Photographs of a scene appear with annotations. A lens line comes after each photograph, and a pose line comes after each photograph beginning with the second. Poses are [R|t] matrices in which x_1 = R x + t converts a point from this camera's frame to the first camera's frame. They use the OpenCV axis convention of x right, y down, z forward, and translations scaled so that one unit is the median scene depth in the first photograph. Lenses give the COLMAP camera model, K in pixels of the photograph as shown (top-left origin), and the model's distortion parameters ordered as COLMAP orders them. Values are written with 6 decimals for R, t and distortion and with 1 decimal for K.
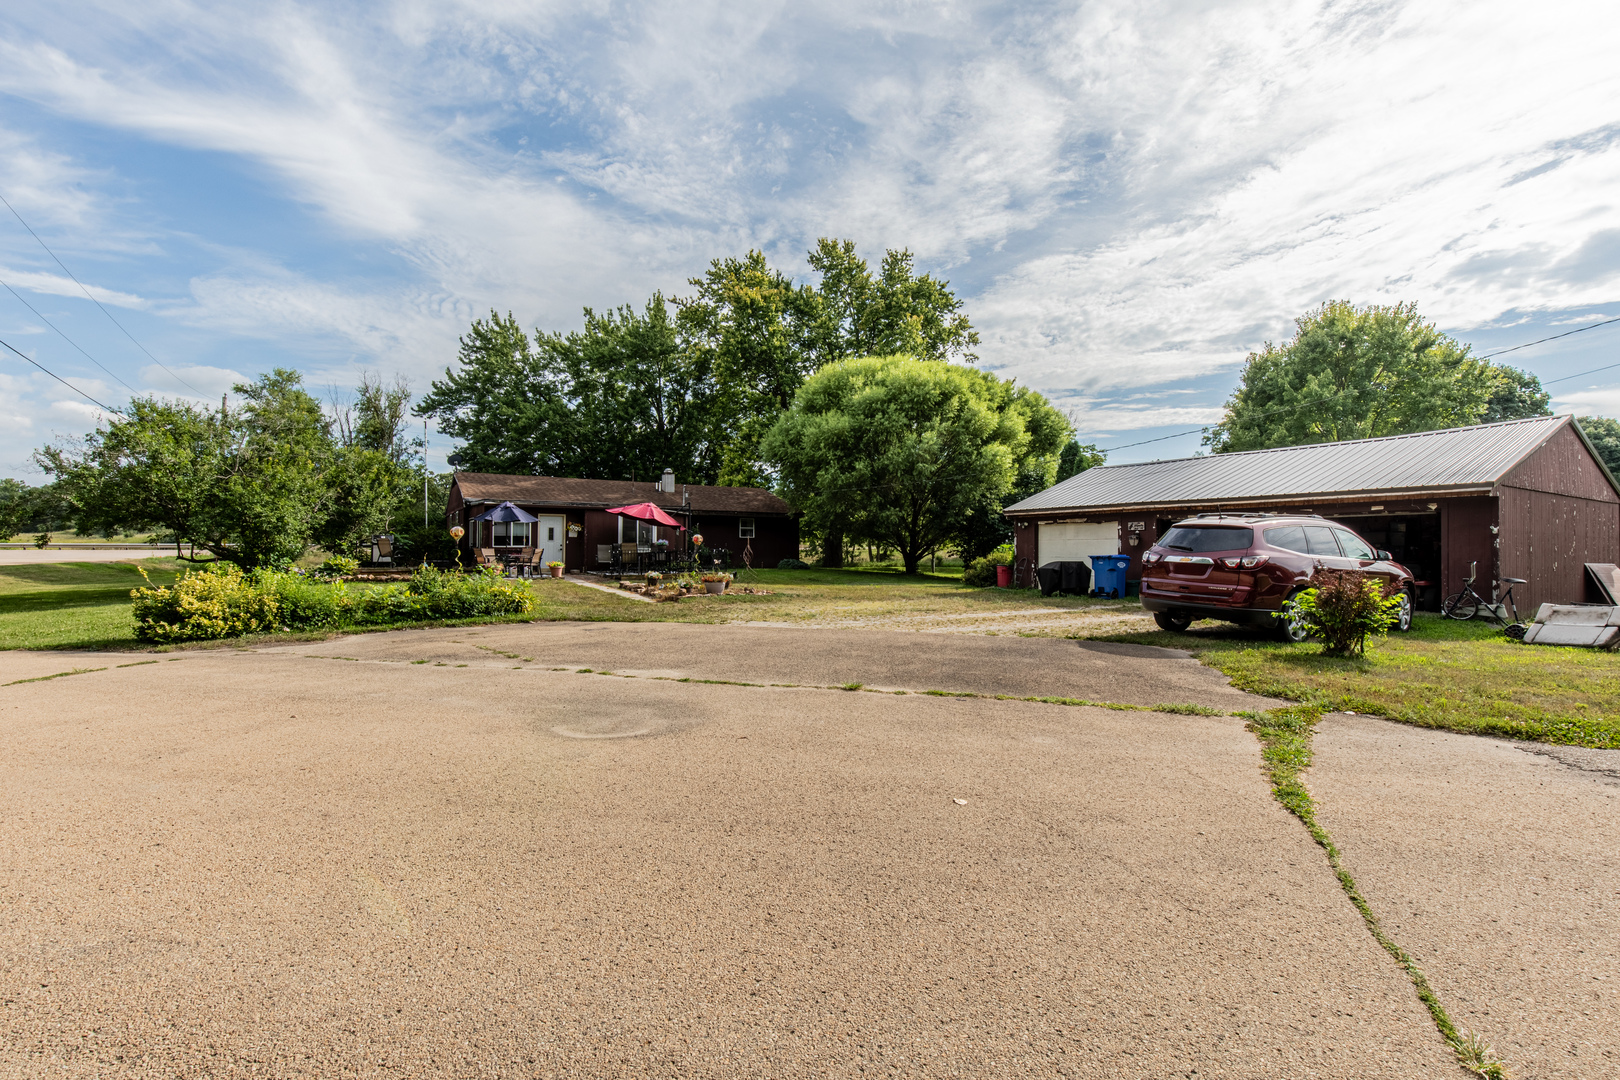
lens RADIAL K [[718.6, 0, 814.7], [0, 718.6, 544.9], [0, 0, 1]] dist [0.002928, 0.000405]
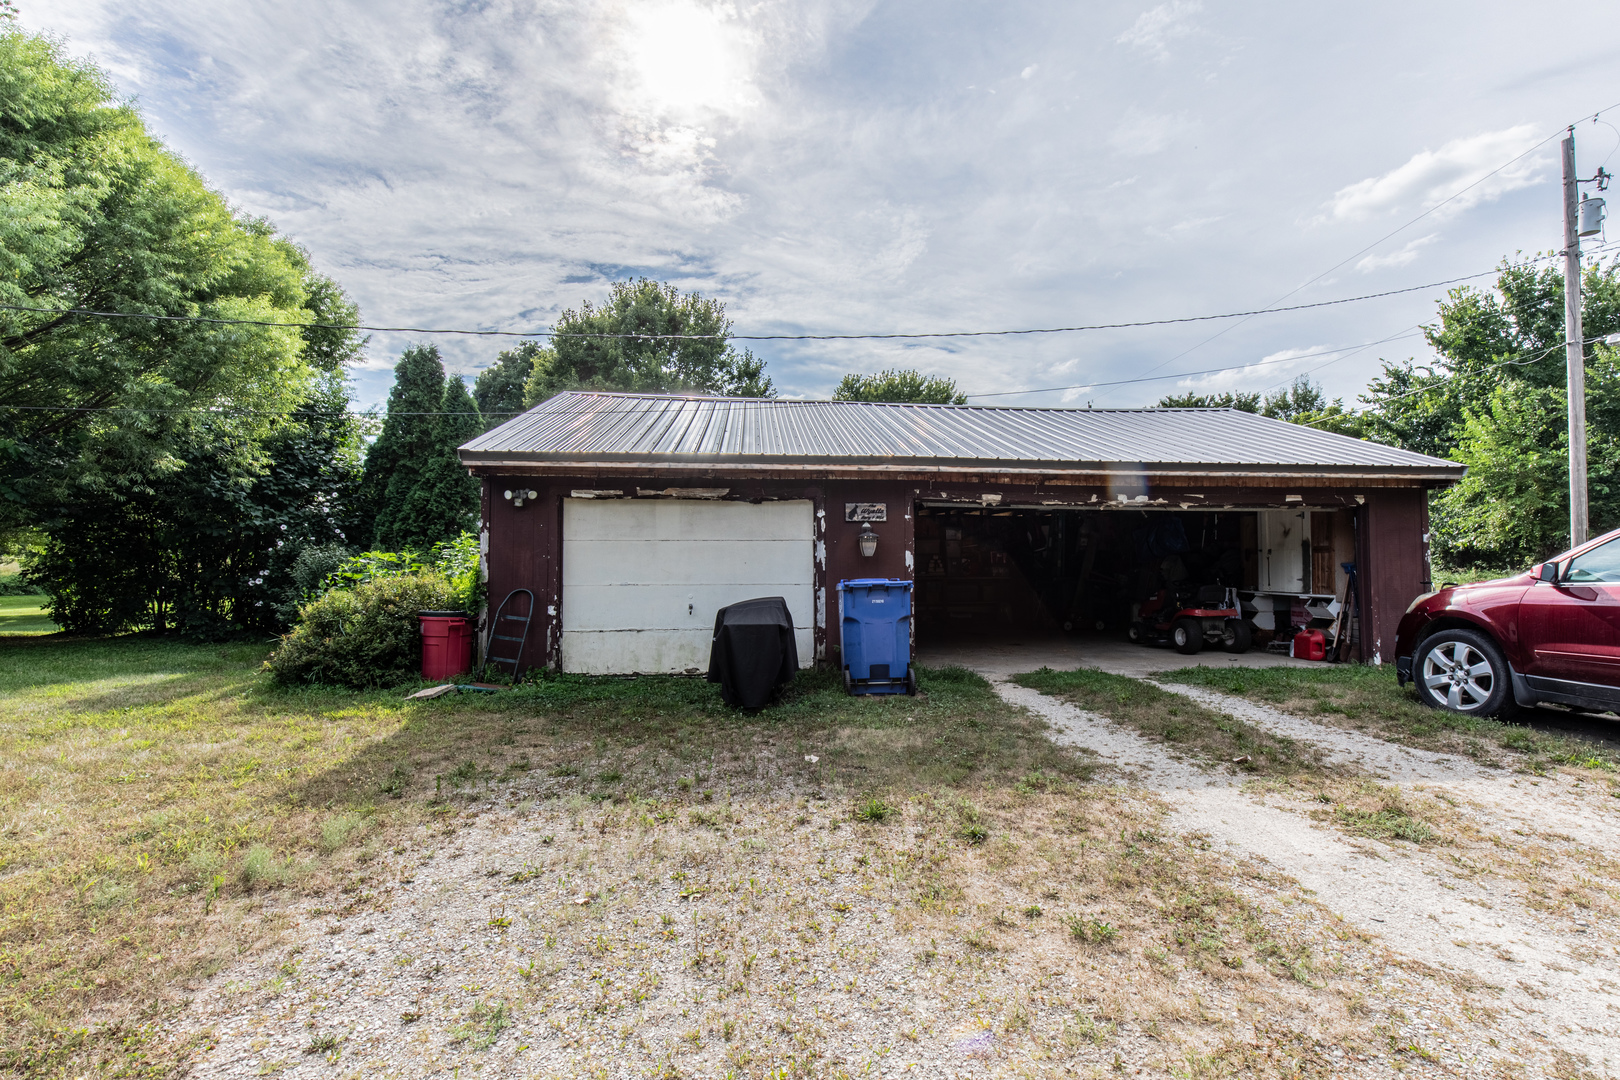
lens RADIAL K [[665.5, 0, 810.8], [0, 665.5, 542.4], [0, 0, 1]] dist [0.000362, 0.000136]
pose [[0.412578, 0.005559, 0.910905, 0.037421], [-0.004926, 0.999980, -0.003871, -0.003520], [-0.910909, -0.002890, 0.412597, 0.552454]]
